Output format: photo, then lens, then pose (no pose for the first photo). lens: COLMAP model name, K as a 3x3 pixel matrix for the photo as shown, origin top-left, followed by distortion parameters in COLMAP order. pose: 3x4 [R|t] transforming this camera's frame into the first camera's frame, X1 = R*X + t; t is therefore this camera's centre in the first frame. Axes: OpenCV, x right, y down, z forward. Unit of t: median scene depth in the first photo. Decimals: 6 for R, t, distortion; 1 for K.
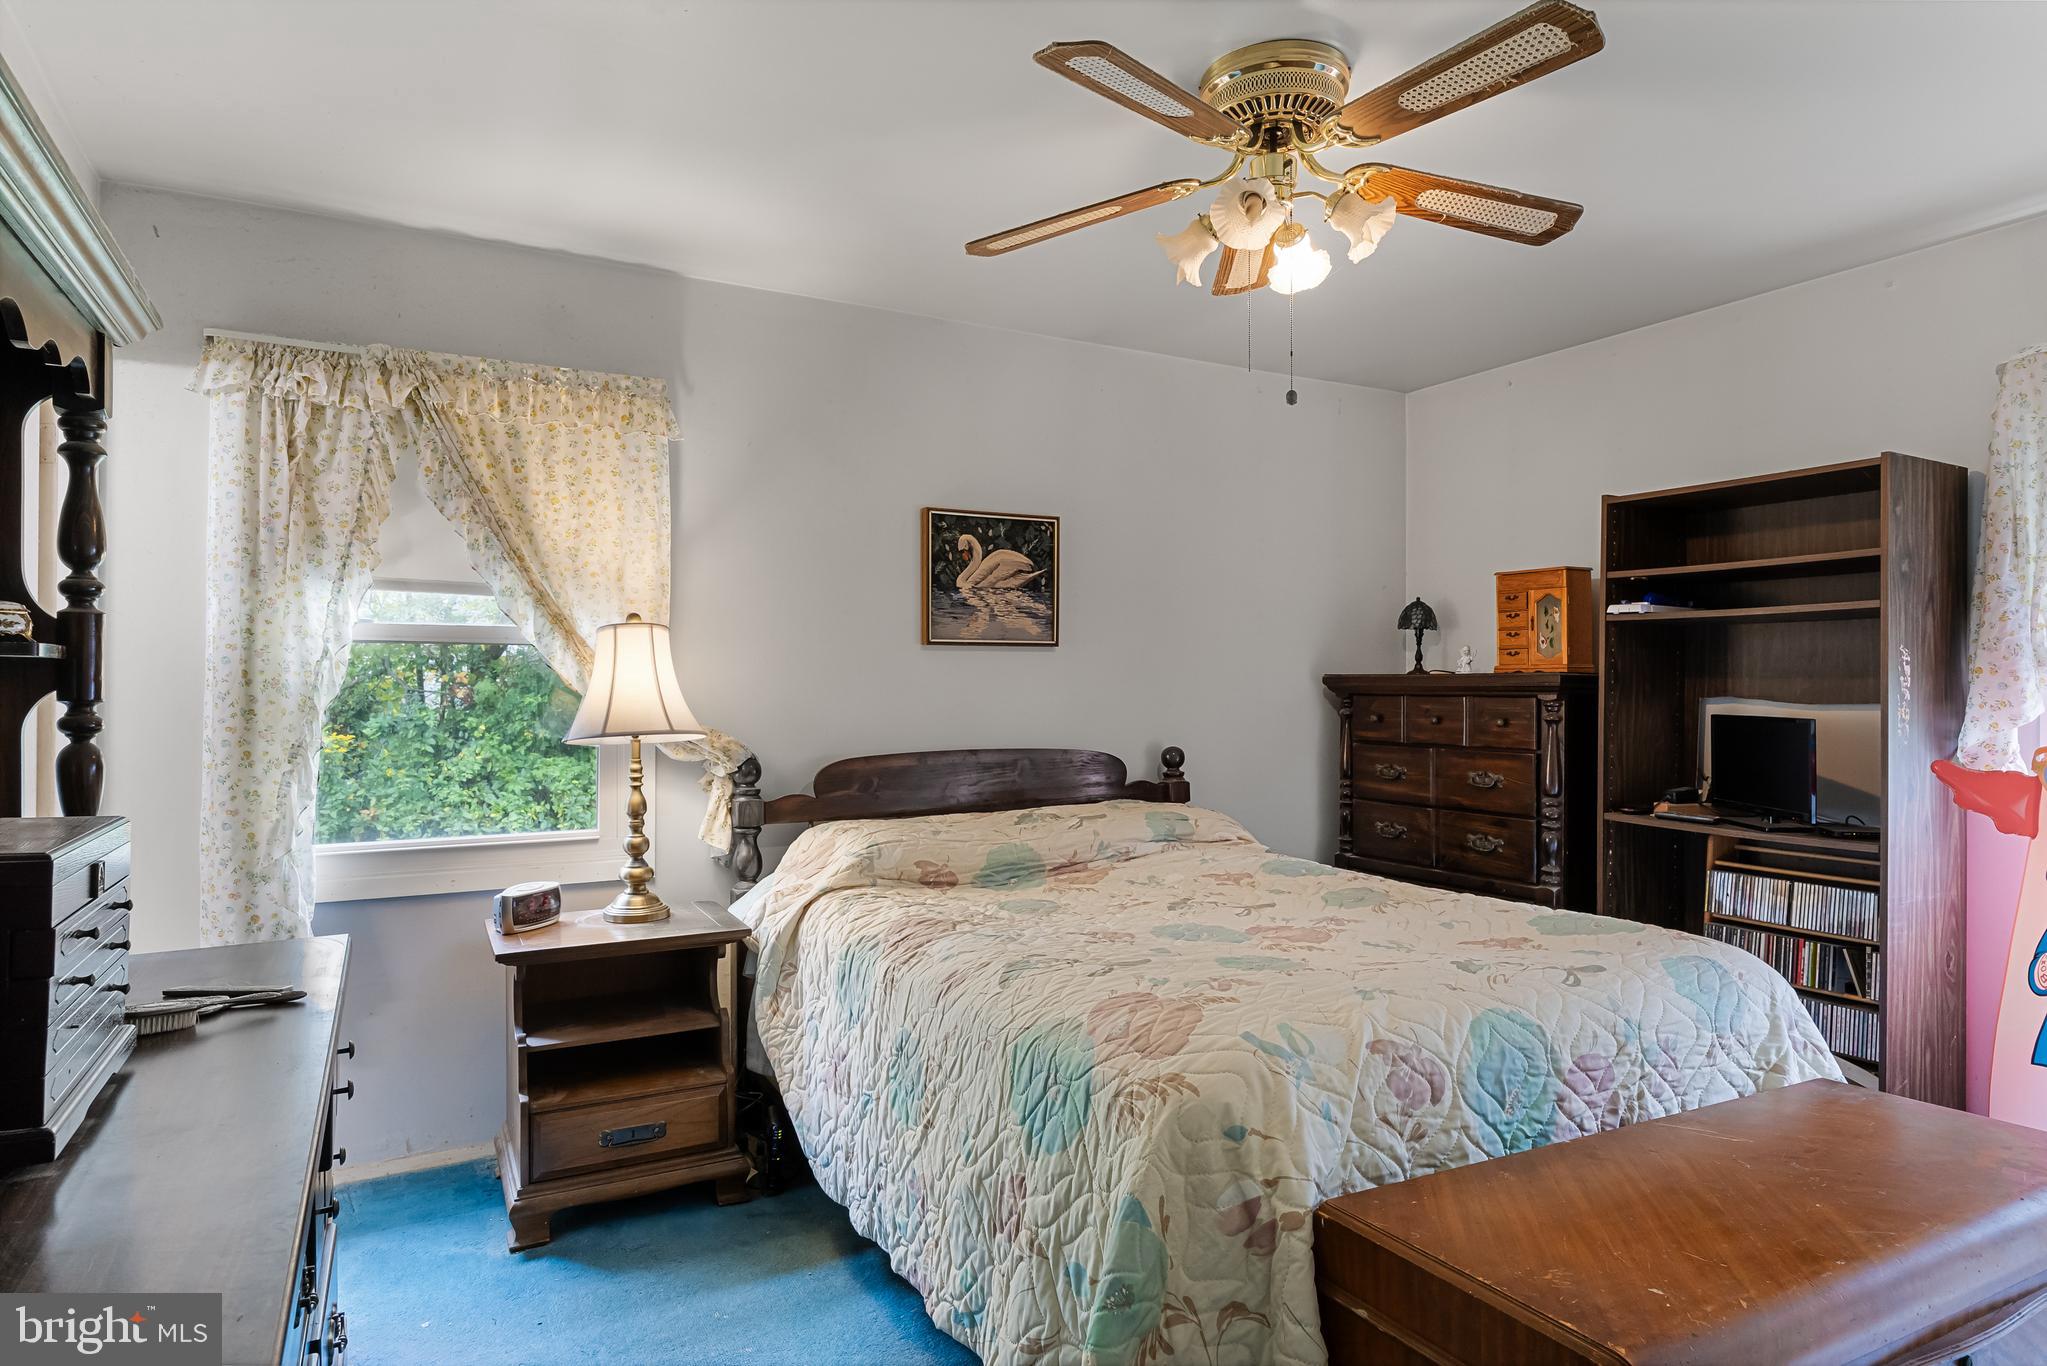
lens RADIAL K [[1164.6, 0, 1016.6], [0, 1164.6, 680.6], [0, 0, 1]] dist [0.001694, -0.000127]
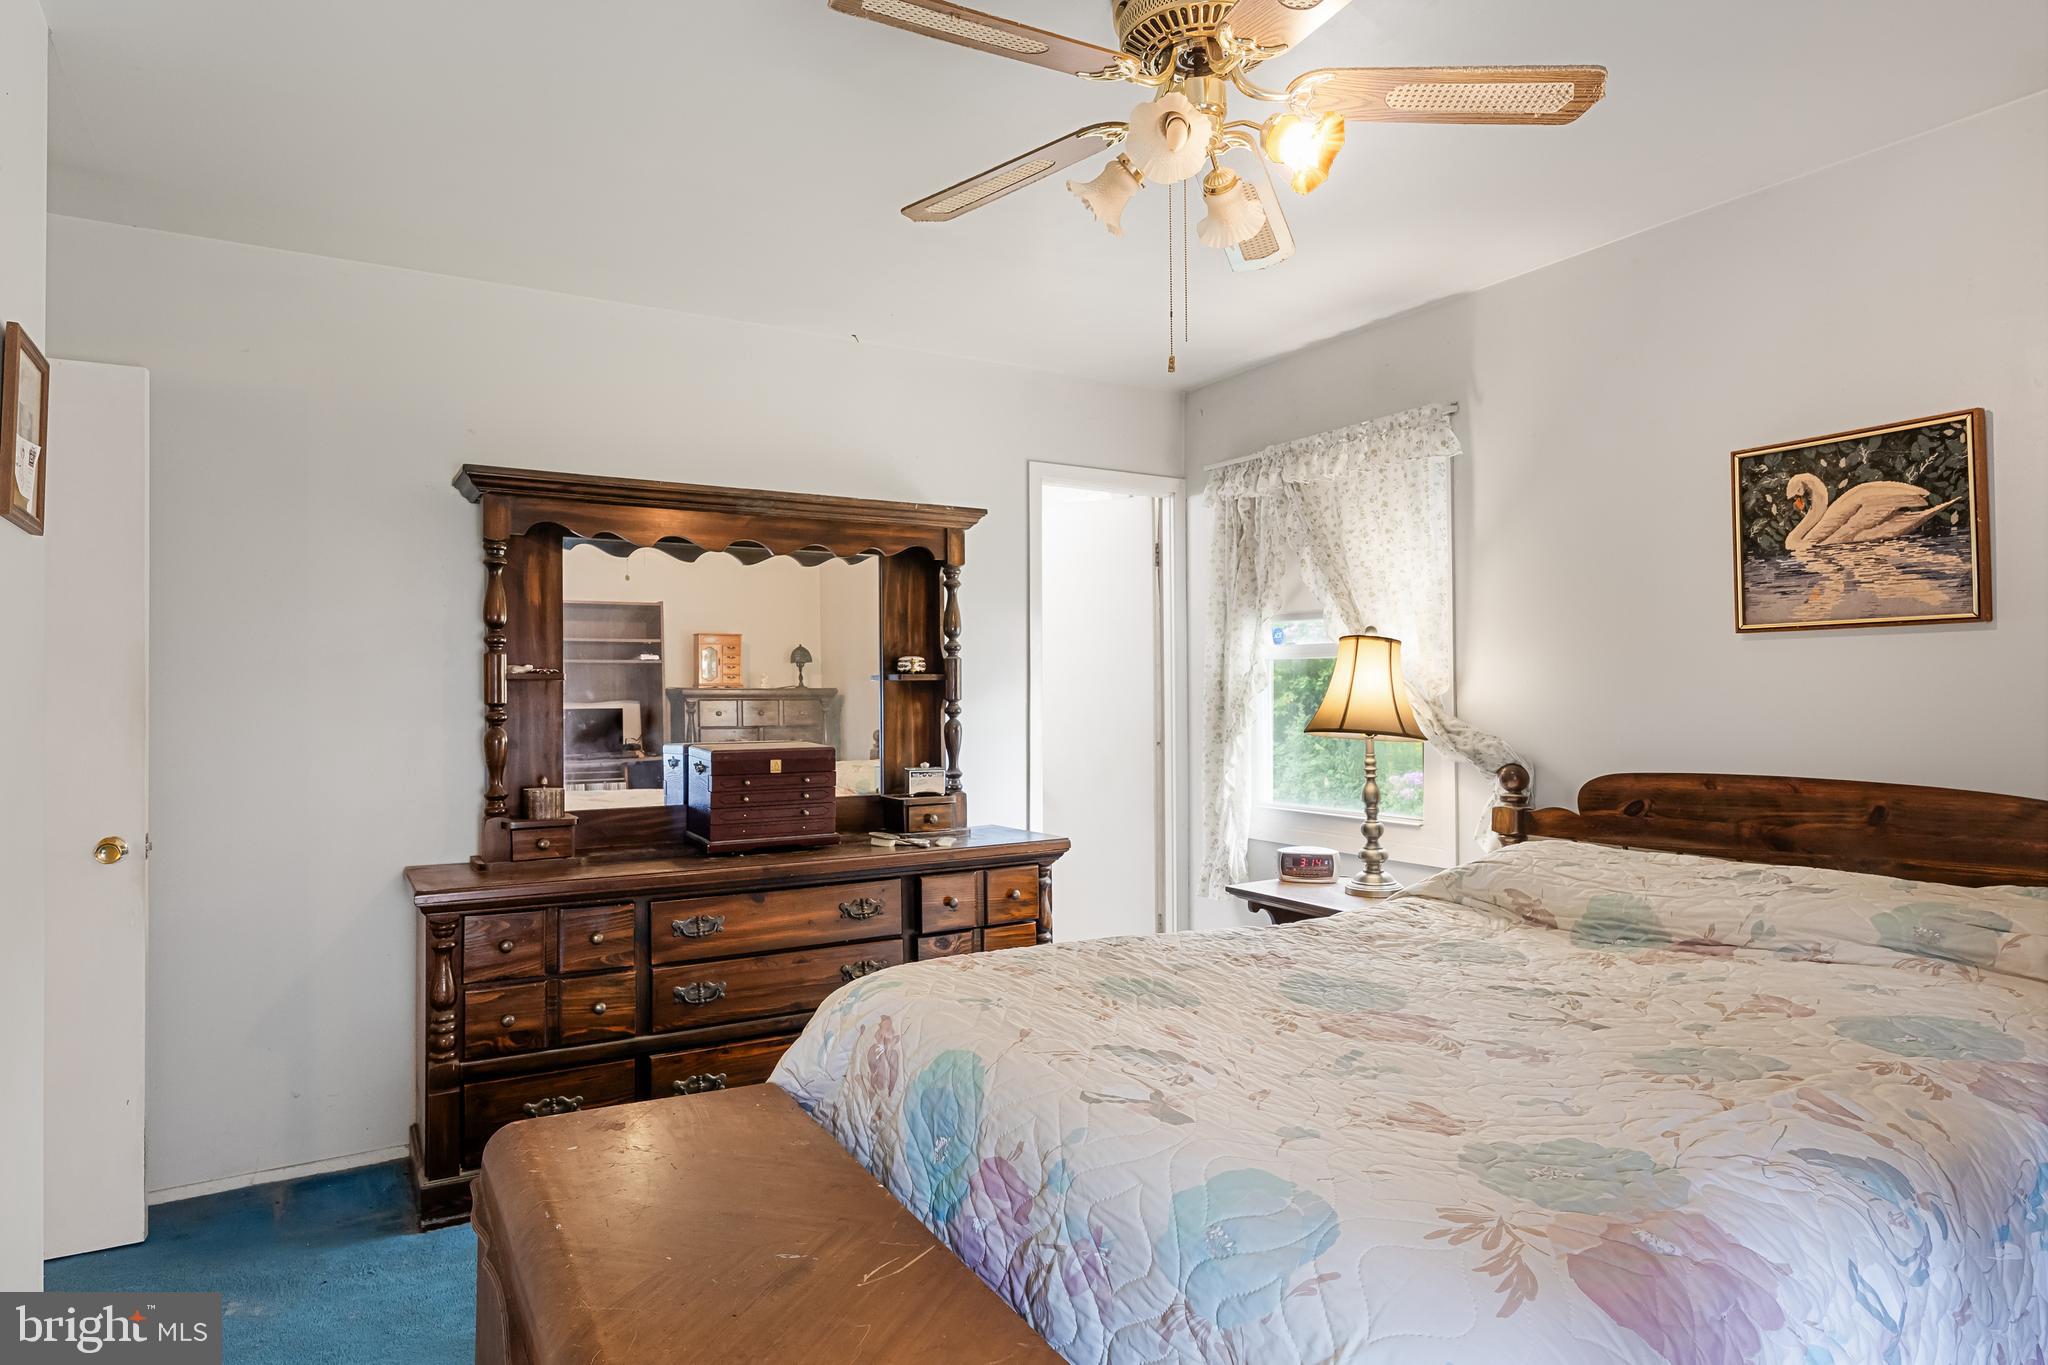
lens RADIAL K [[1165.1, 0, 1017.1], [0, 1165.1, 680.1], [0, 0, 1]] dist [0.001694, -0.000127]
pose [[0.041063, -0.007736, -0.999127, 0.658161], [0.014759, 0.999866, -0.007135, -0.001749], [0.999048, -0.014453, 0.041171, 0.499214]]
